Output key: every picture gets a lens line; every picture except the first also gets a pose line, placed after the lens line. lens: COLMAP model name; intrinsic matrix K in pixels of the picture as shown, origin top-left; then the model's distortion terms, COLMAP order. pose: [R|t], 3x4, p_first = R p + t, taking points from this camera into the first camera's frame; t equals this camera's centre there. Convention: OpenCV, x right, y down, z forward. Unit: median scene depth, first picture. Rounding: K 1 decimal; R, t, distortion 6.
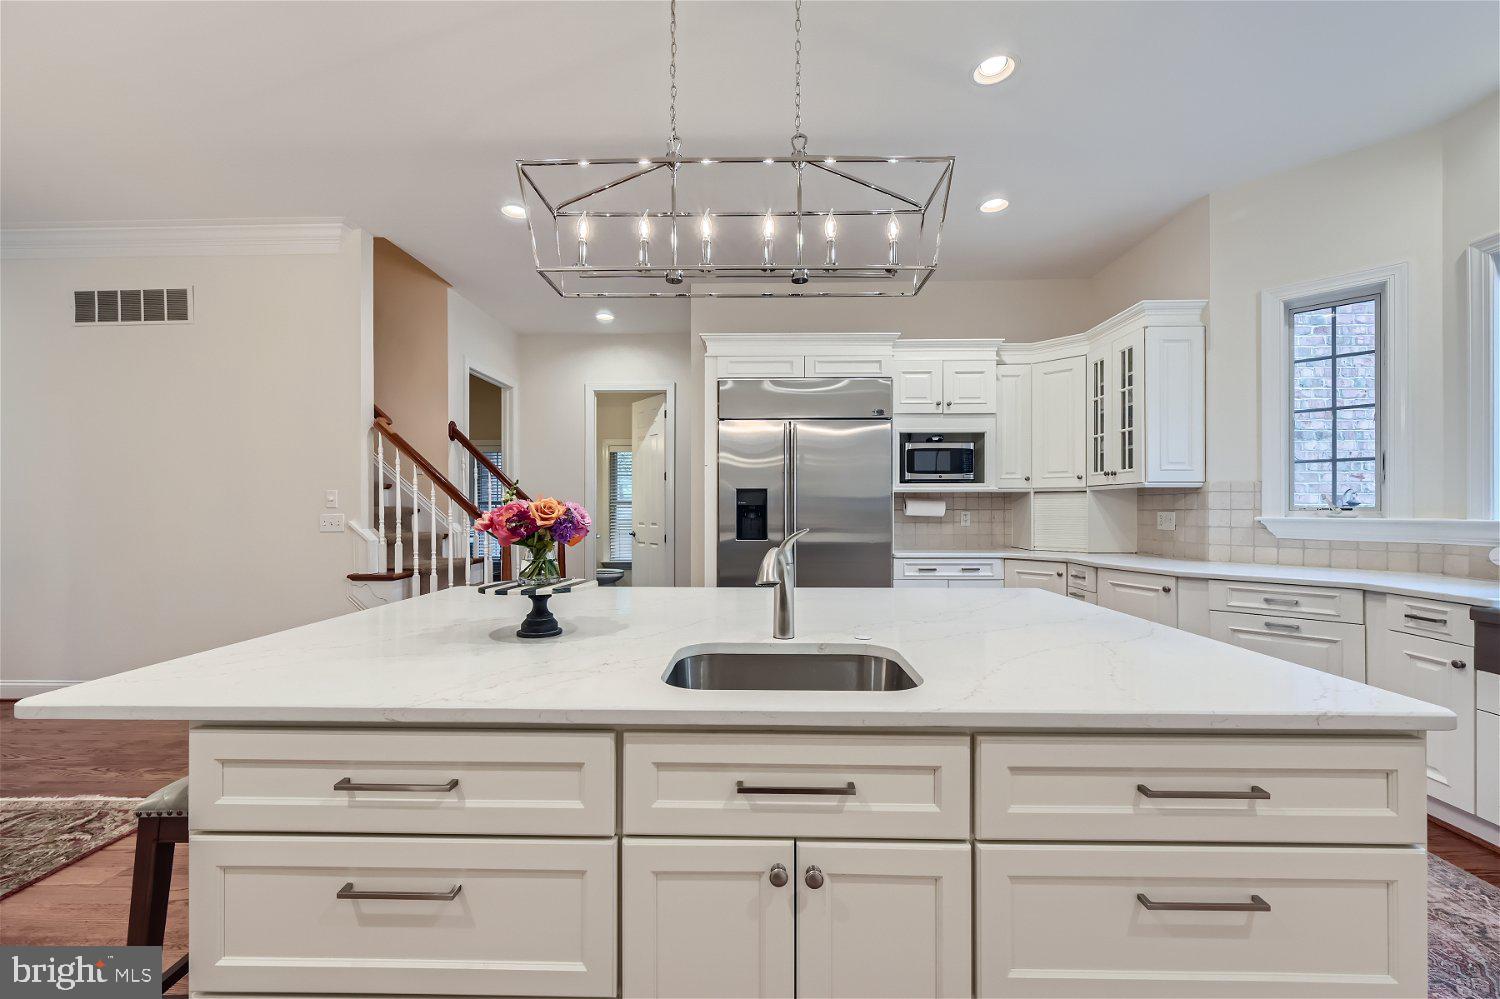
lens RADIAL K [[591.8, 0, 748.0], [0, 591.8, 506.0], [0, 0, 1]] dist [-0.002755, 0.000263]
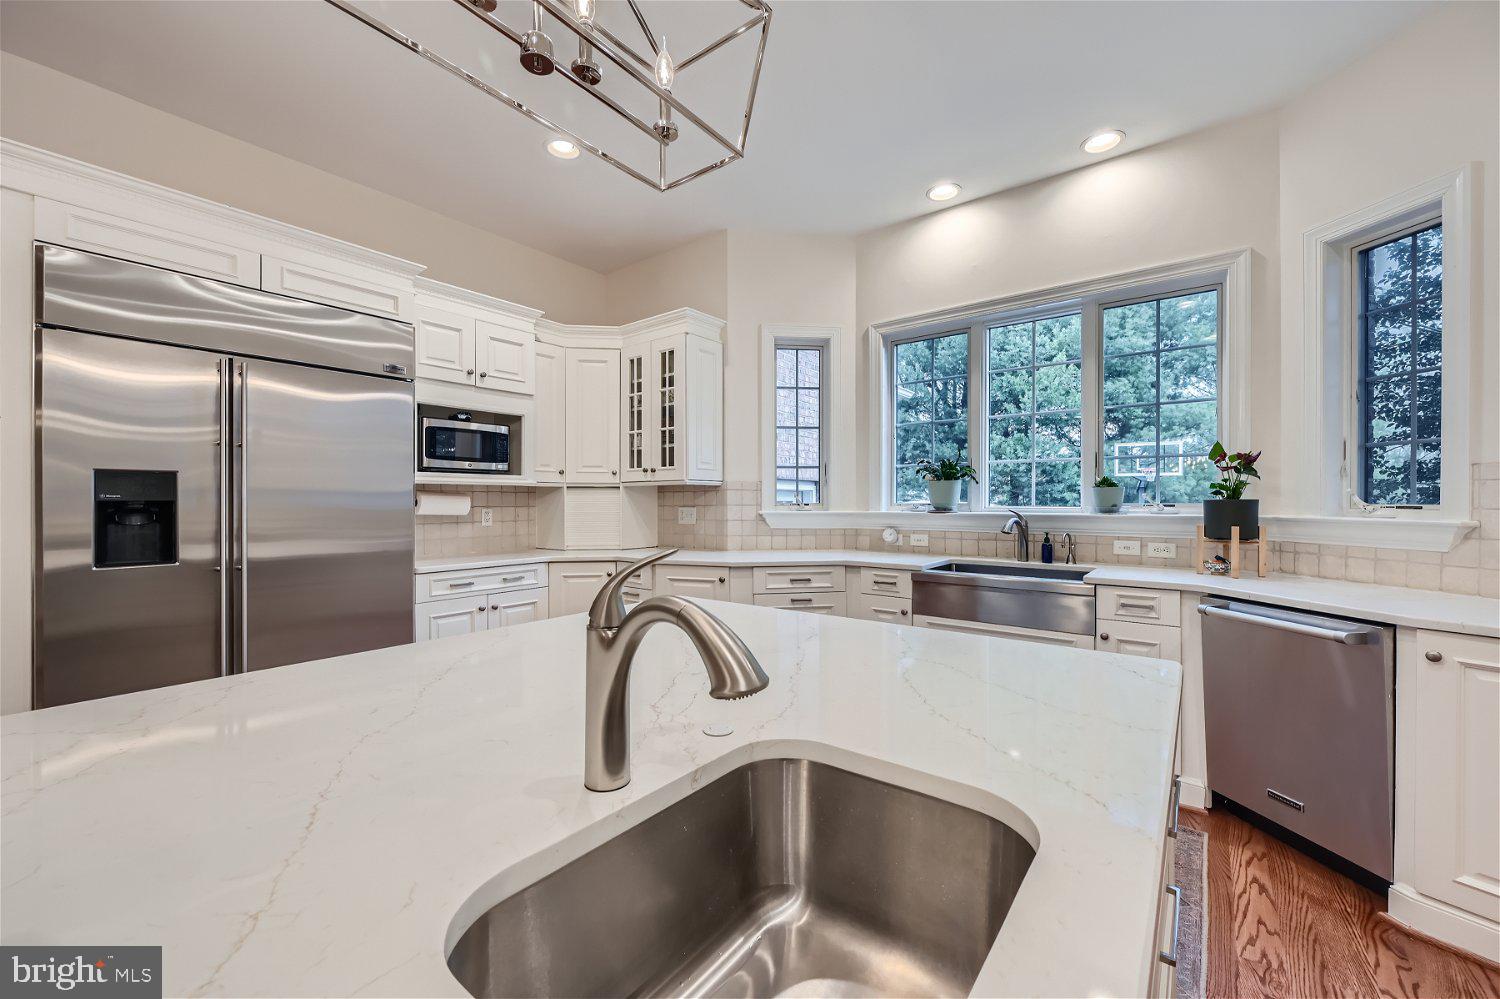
lens RADIAL K [[591.8, 0, 750.3], [0, 591.8, 503.0], [0, 0, 1]] dist [-0.002755, 0.000263]
pose [[0.590392, -0.001983, 0.807114, -0.107863], [-0.000548, 0.999996, 0.002858, -0.001560], [-0.807116, -0.002130, 0.590388, 0.264995]]
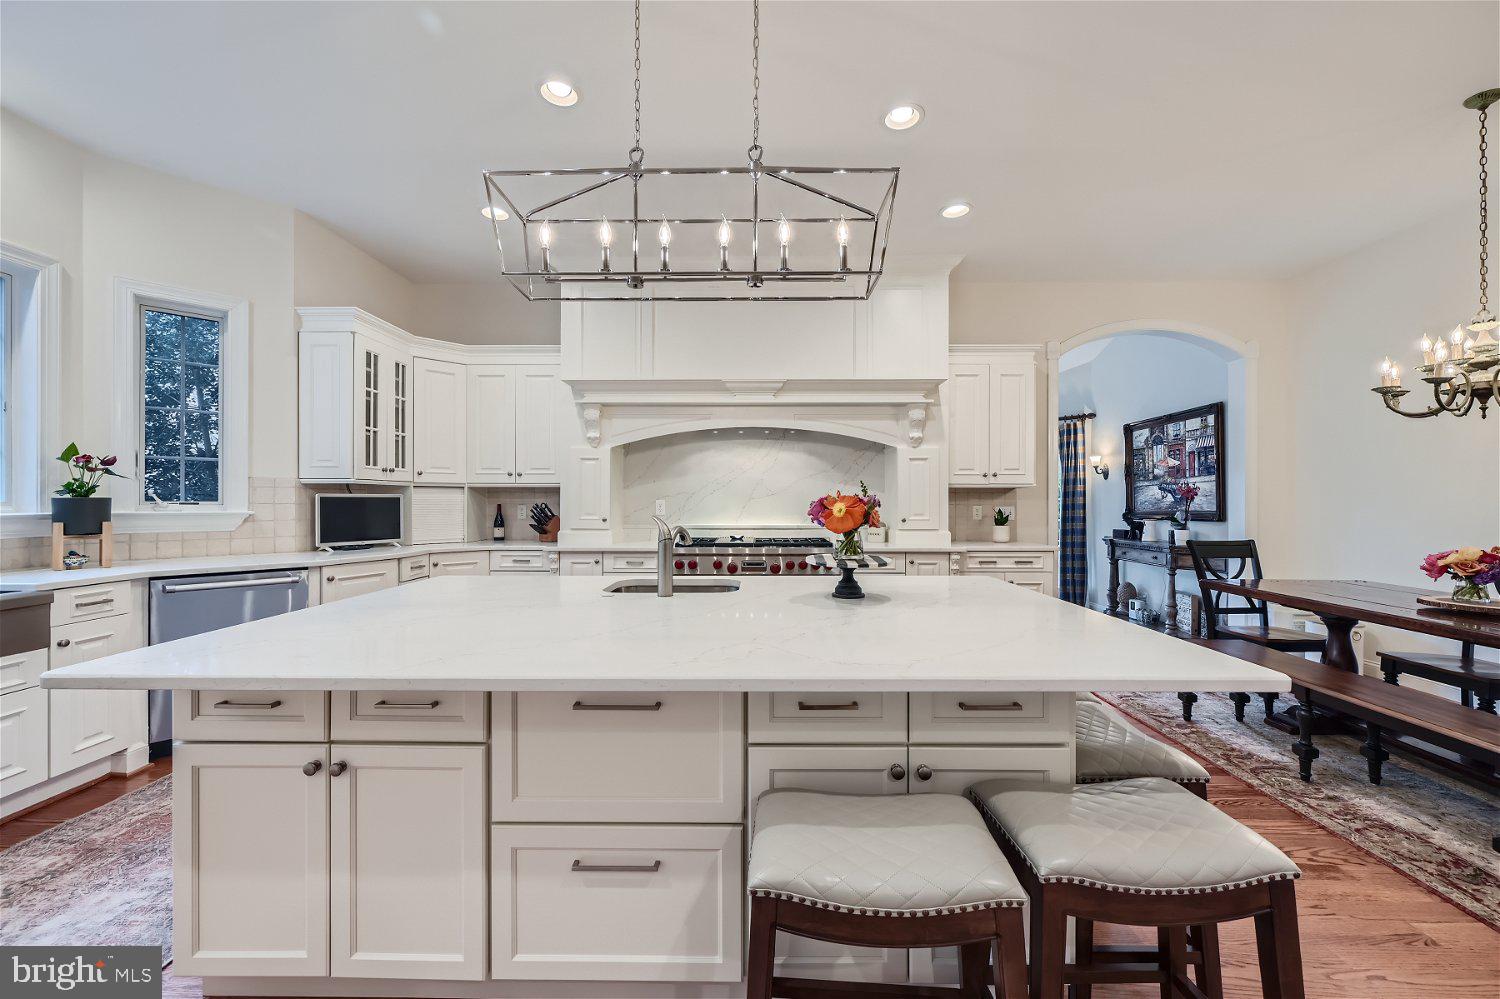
lens RADIAL K [[621.9, 0, 756.6], [0, 621.9, 499.1], [0, 0, 1]] dist [0.000412, 0.000171]
pose [[-0.999793, -0.001667, -0.020288, -0.054086], [-0.001663, 0.999999, -0.000237, -0.003333], [0.020288, -0.000203, -0.999794, 1.060499]]
